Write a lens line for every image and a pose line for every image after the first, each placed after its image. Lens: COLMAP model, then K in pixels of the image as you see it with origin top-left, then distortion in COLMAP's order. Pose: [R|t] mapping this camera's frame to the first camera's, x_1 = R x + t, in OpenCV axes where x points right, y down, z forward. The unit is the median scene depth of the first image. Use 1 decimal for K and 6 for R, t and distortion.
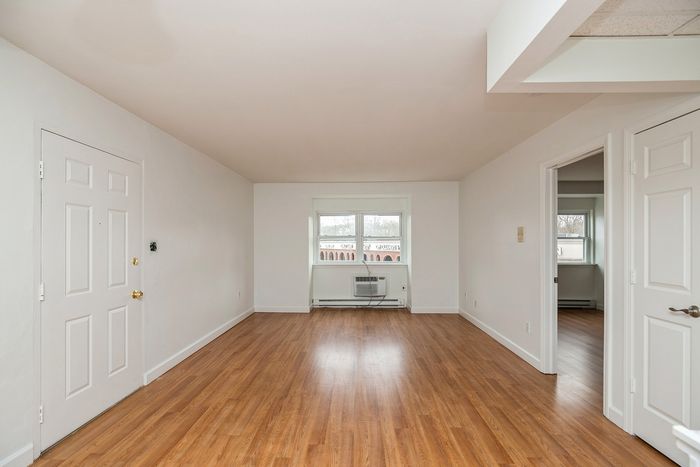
lens RADIAL K [[330.3, 0, 351.0], [0, 330.3, 236.7], [0, 0, 1]] dist [0.002145, 0.000527]
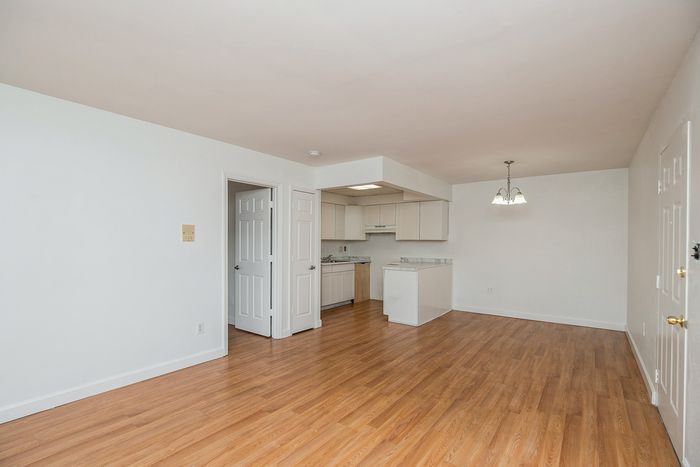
lens RADIAL K [[330.3, 0, 346.2], [0, 330.3, 239.3], [0, 0, 1]] dist [0.002145, 0.000527]
pose [[-0.816624, -0.000159, 0.577170, -0.551683], [-0.017570, 0.999543, -0.024584, 0.038444], [-0.576903, -0.030217, -0.816254, 2.227606]]
